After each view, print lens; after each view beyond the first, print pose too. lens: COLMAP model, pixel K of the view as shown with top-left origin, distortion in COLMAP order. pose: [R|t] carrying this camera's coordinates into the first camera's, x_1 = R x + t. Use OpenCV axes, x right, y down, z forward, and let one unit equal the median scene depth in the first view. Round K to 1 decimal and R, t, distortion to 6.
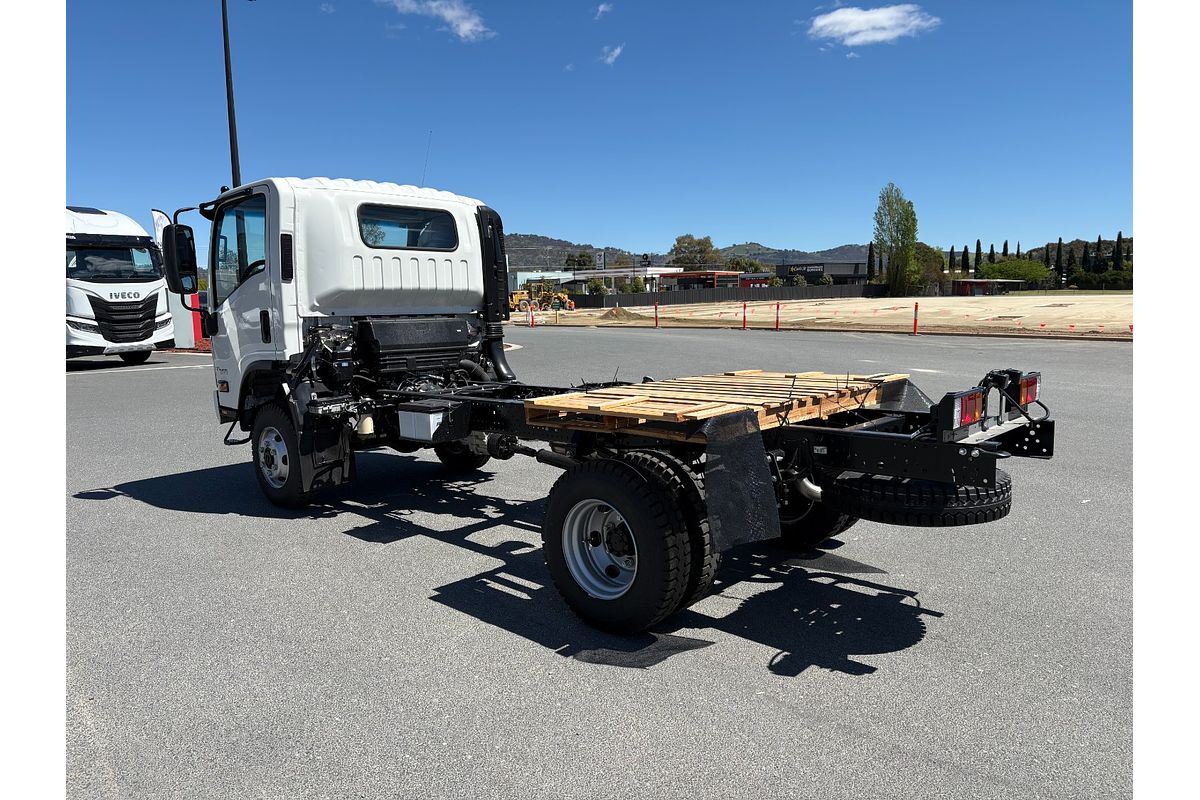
lens RADIAL K [[798.9, 0, 602.3], [0, 798.9, 396.0], [0, 0, 1]] dist [0.031976, -0.003555]
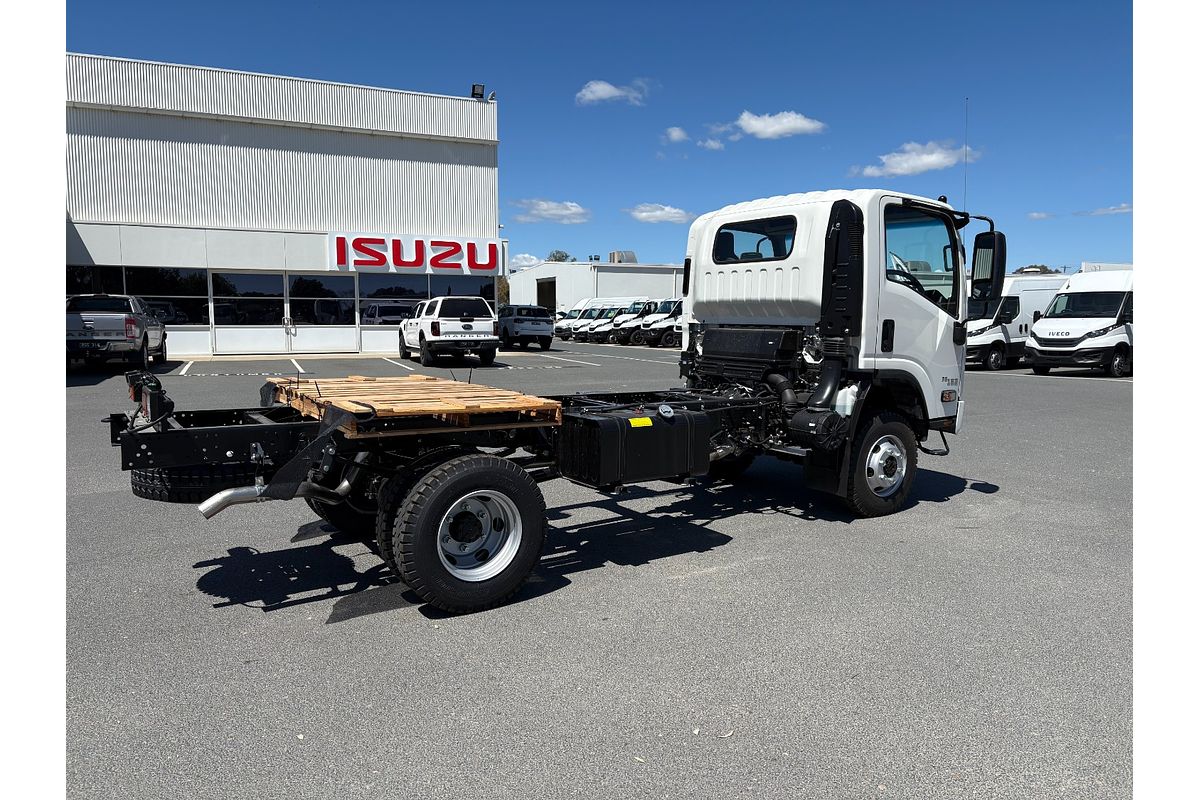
lens RADIAL K [[798.9, 0, 602.3], [0, 798.9, 396.0], [0, 0, 1]] dist [0.031976, -0.003555]
pose [[-0.237475, 0.110433, -0.965096, 0.883881], [-0.120381, 0.982512, 0.142048, -0.146175], [0.963905, 0.149912, -0.220028, 1.149062]]
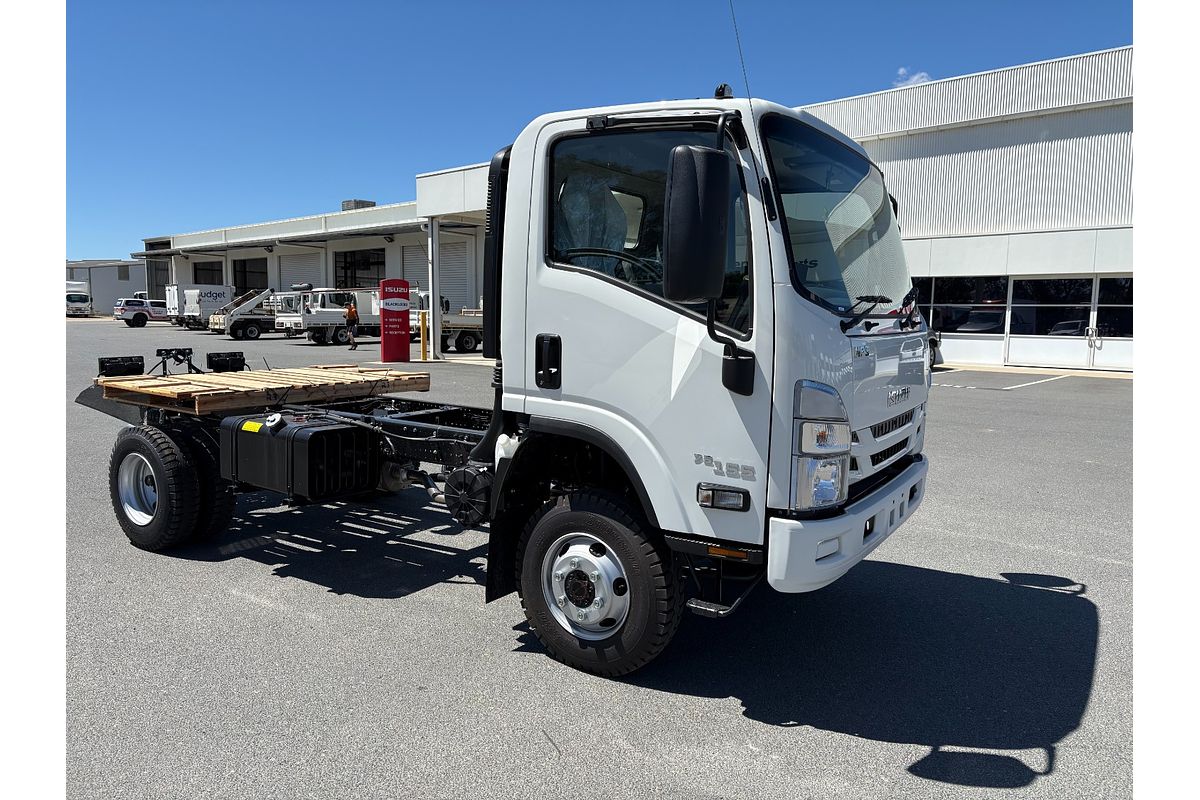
lens RADIAL K [[816.9, 0, 628.0], [0, 816.9, 399.3], [0, 0, 1]] dist [0.003060, -0.000232]
pose [[-0.984636, 0.015697, -0.173910, -0.142152], [-0.024616, 0.973528, 0.227239, -0.231646], [0.172874, 0.228029, -0.958184, 1.859844]]
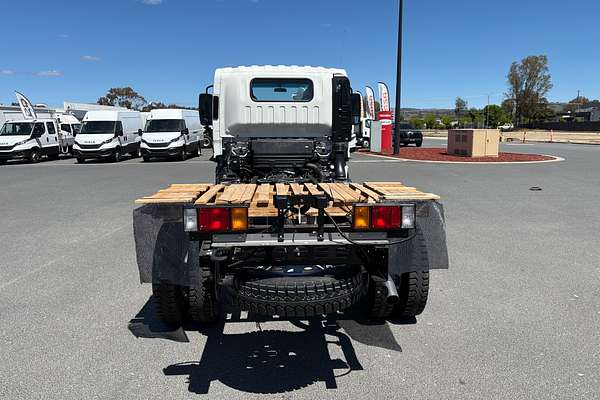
lens RADIAL K [[449.2, 0, 300.0], [0, 449.2, 200.0], [0, 0, 1]] dist [0.040372, -0.001160]
pose [[0.712628, 0.115595, -0.691953, 0.567176], [-0.088623, 0.993263, 0.074660, -0.042534], [0.695922, 0.008118, 0.718071, 0.315722]]
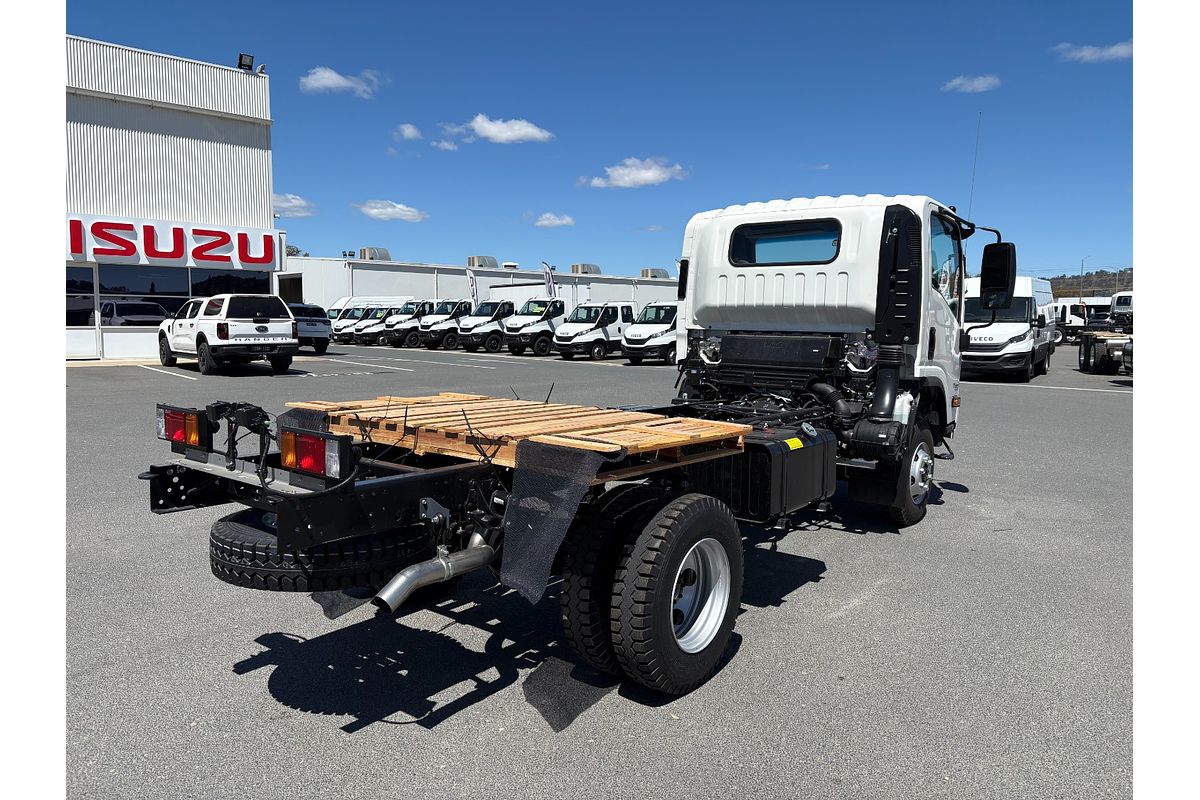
lens RADIAL K [[798.9, 0, 602.3], [0, 798.9, 396.0], [0, 0, 1]] dist [0.031976, -0.003555]
pose [[0.075878, 0.111225, -0.990894, 0.788559], [-0.133606, 0.985932, 0.100437, -0.100968], [0.988125, 0.124769, 0.089671, 0.770231]]
